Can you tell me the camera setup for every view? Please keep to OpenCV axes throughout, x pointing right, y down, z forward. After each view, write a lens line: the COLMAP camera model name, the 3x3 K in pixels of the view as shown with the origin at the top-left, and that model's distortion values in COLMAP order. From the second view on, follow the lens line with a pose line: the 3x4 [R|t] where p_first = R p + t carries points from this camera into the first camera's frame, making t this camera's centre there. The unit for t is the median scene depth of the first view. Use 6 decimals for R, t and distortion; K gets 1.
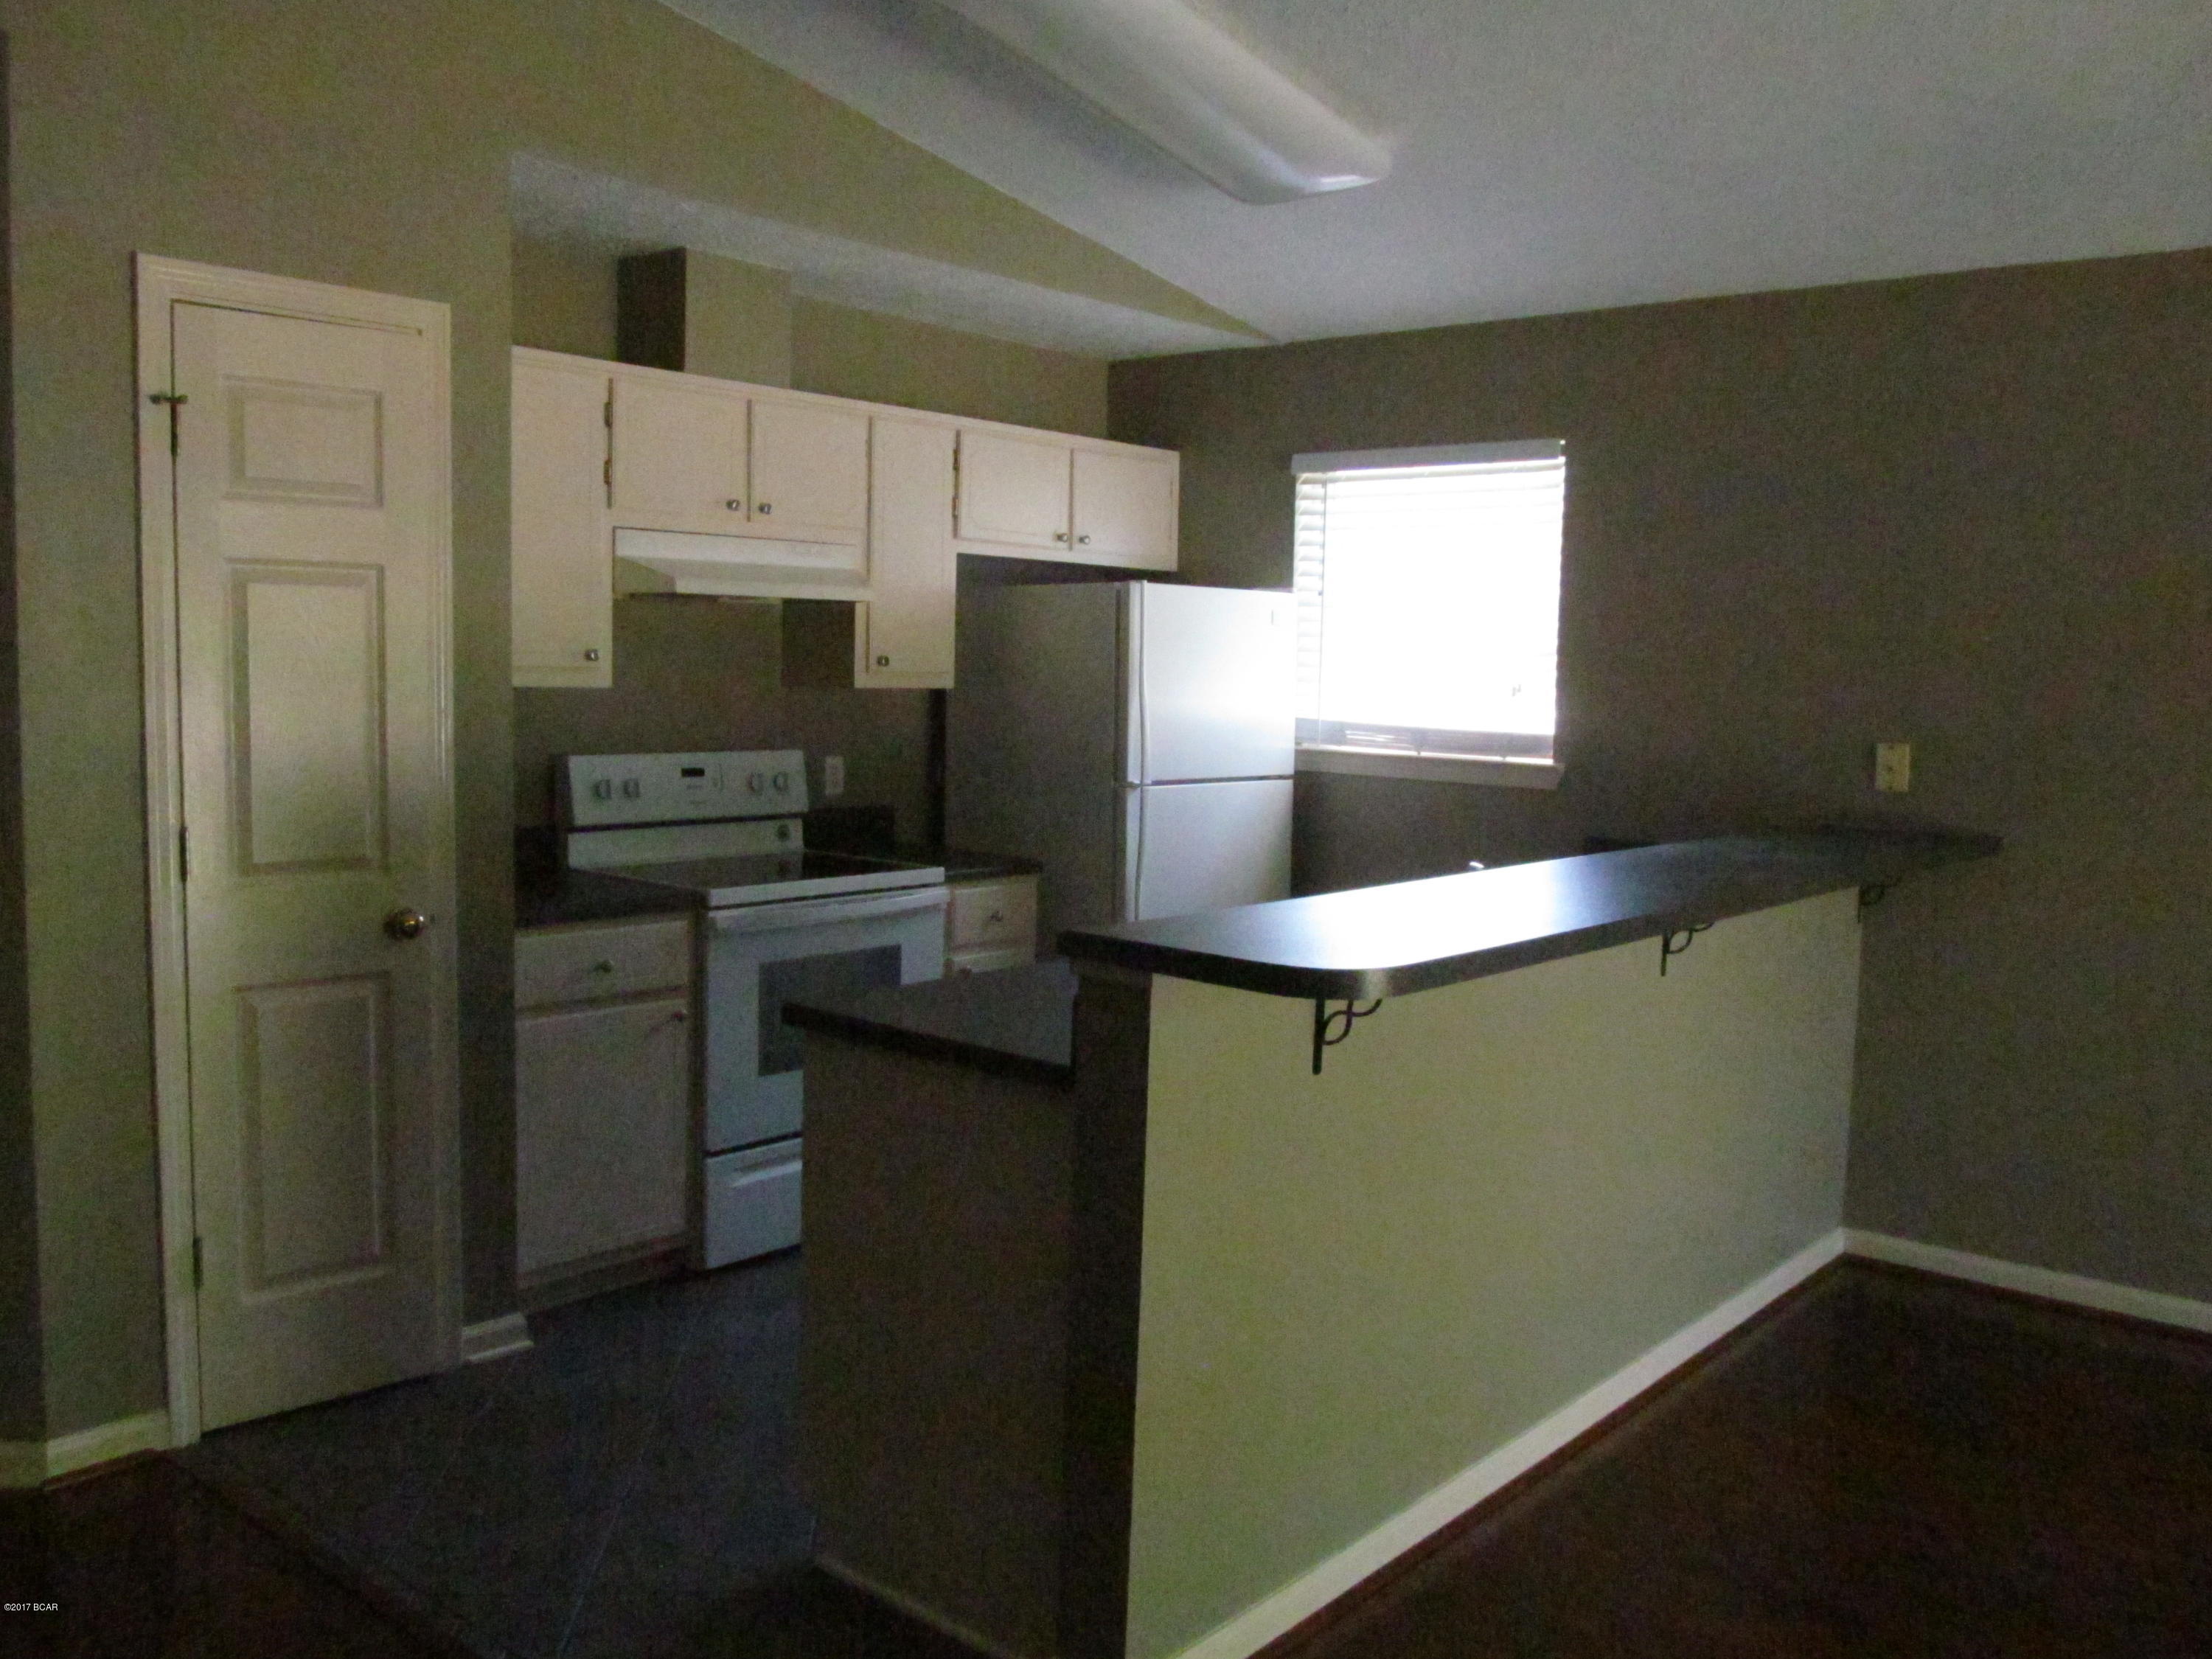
lens RADIAL K [[1858.7, 0, 1106.0], [0, 1858.7, 829.5], [0, 0, 1]] dist [-0.003003, -0.000920]
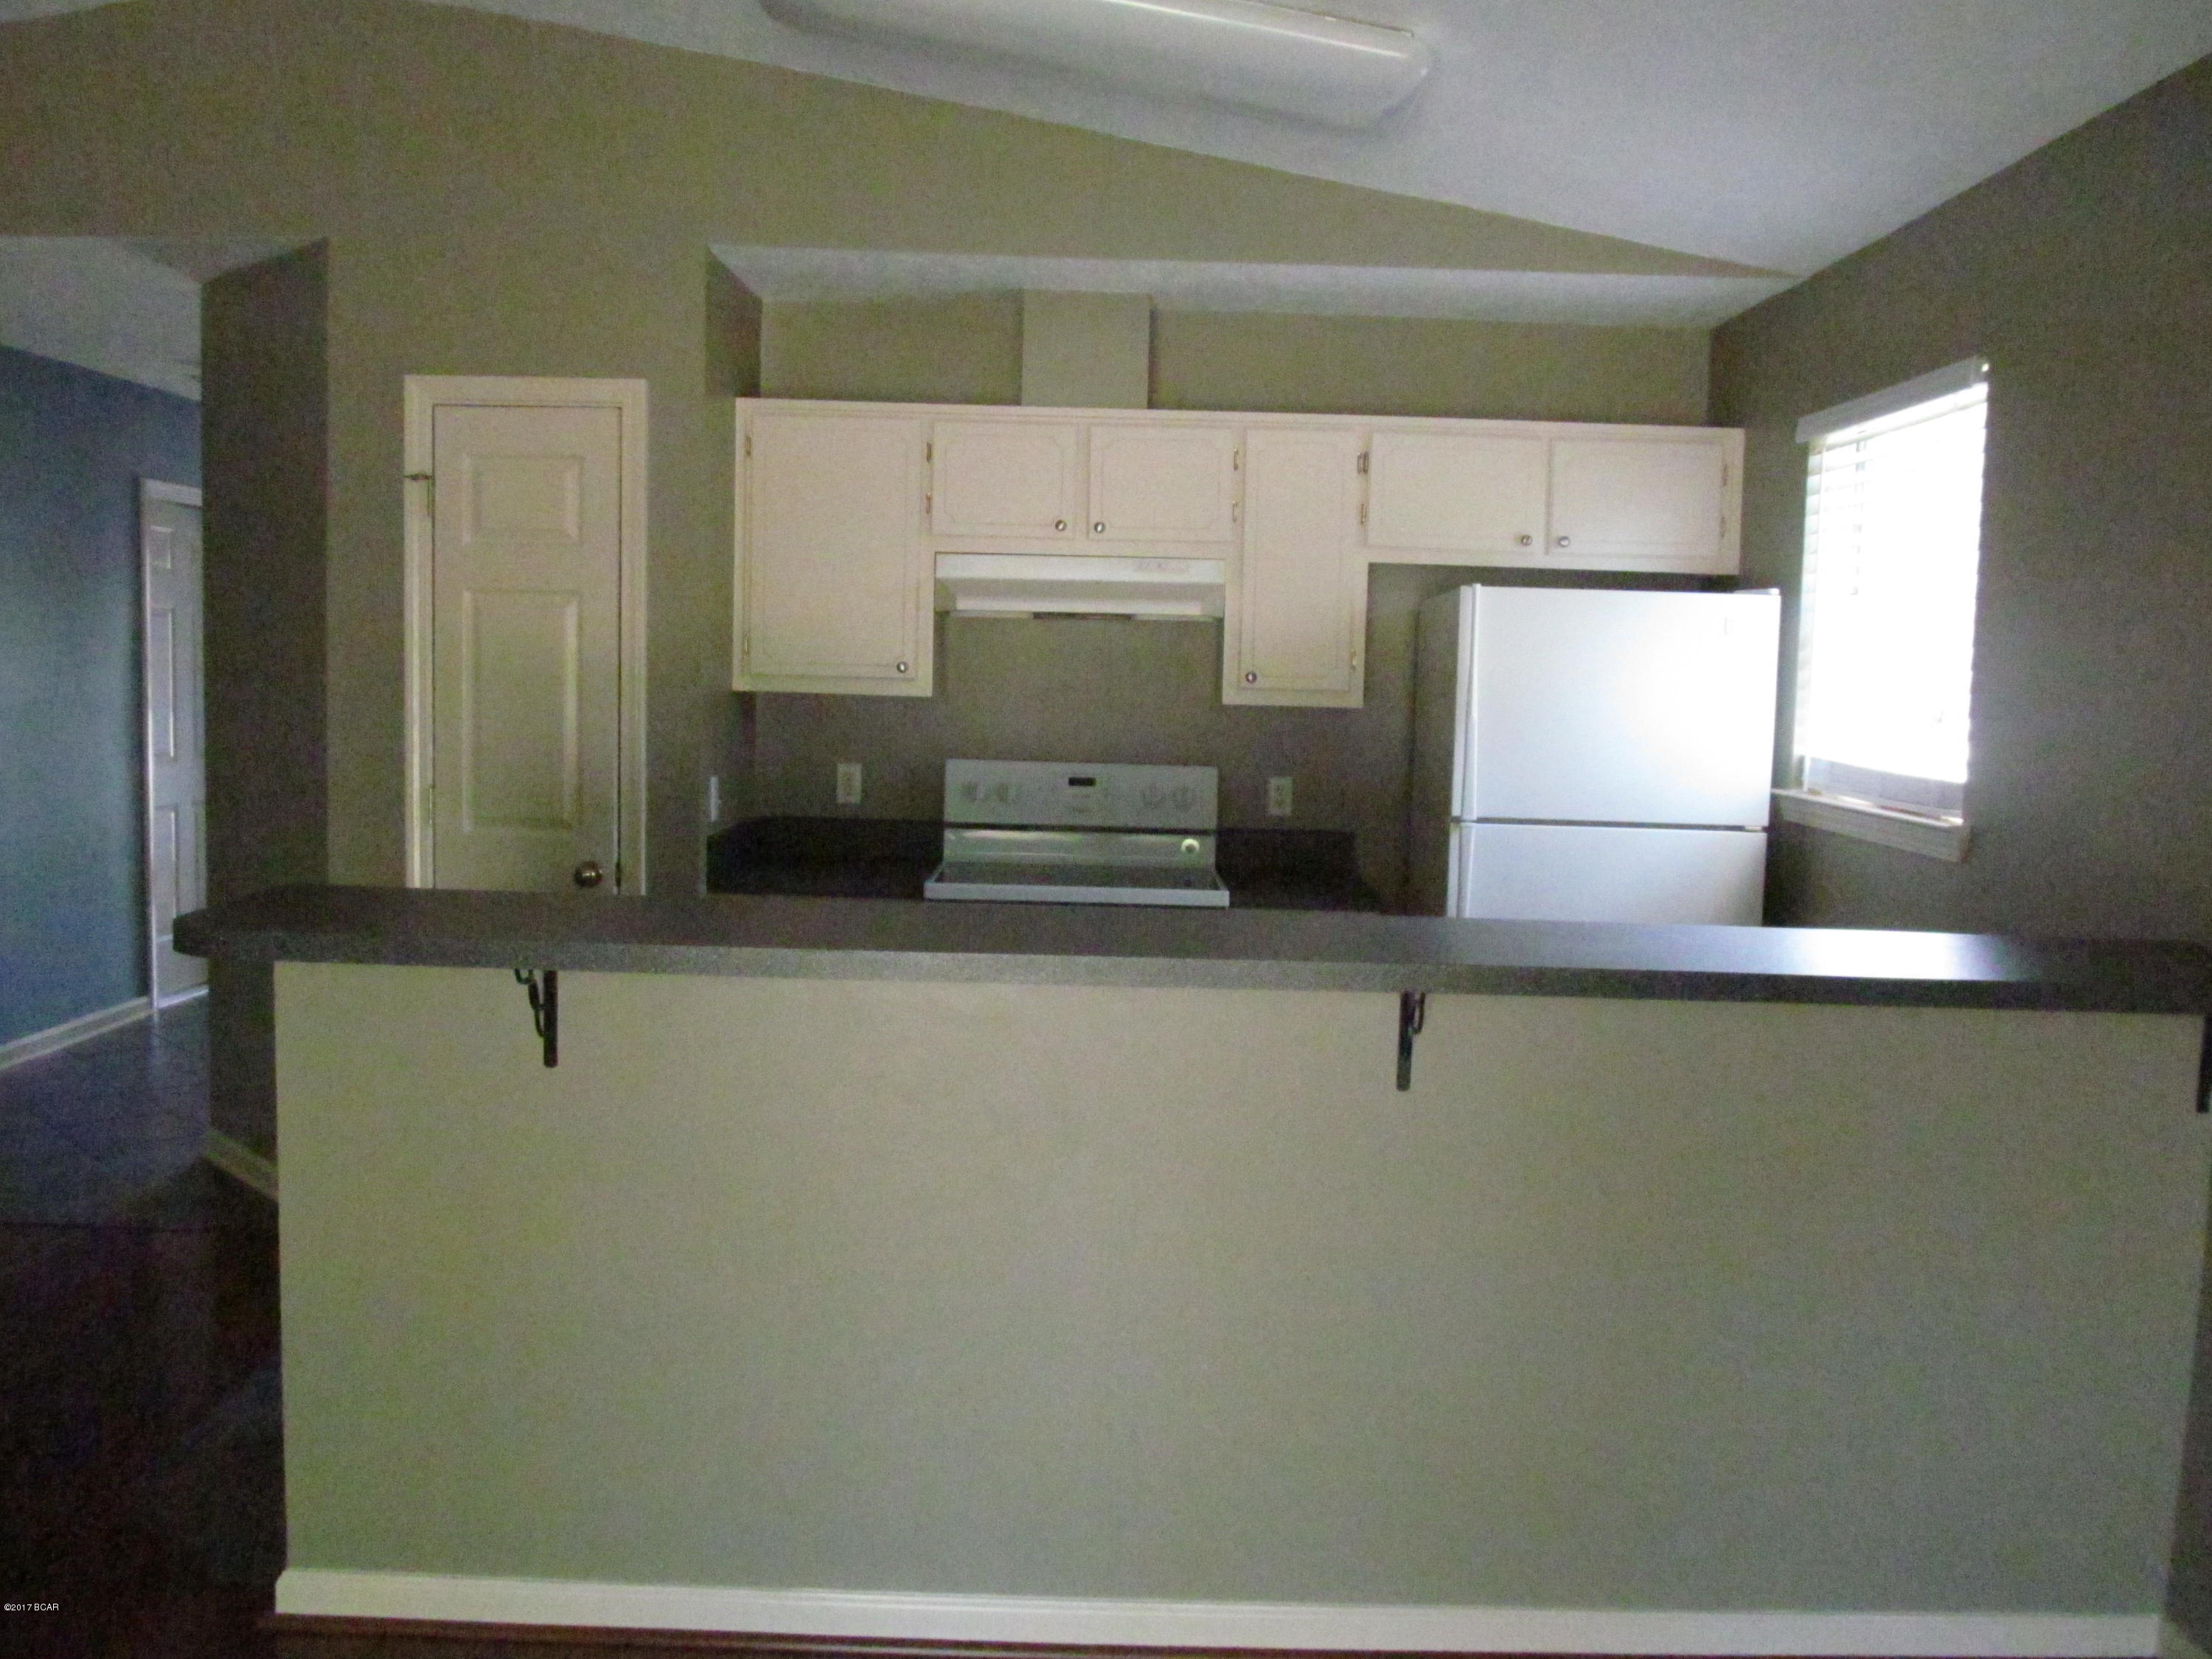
lens RADIAL K [[1833.3, 0, 1106.0], [0, 1833.3, 829.5], [0, 0, 1]] dist [-0.052469, -0.000169]
pose [[0.648038, 0.061453, -0.759125, 0.570027], [-0.081948, 0.996579, 0.010719, -0.015950], [0.757186, 0.055263, 0.650857, 0.333977]]
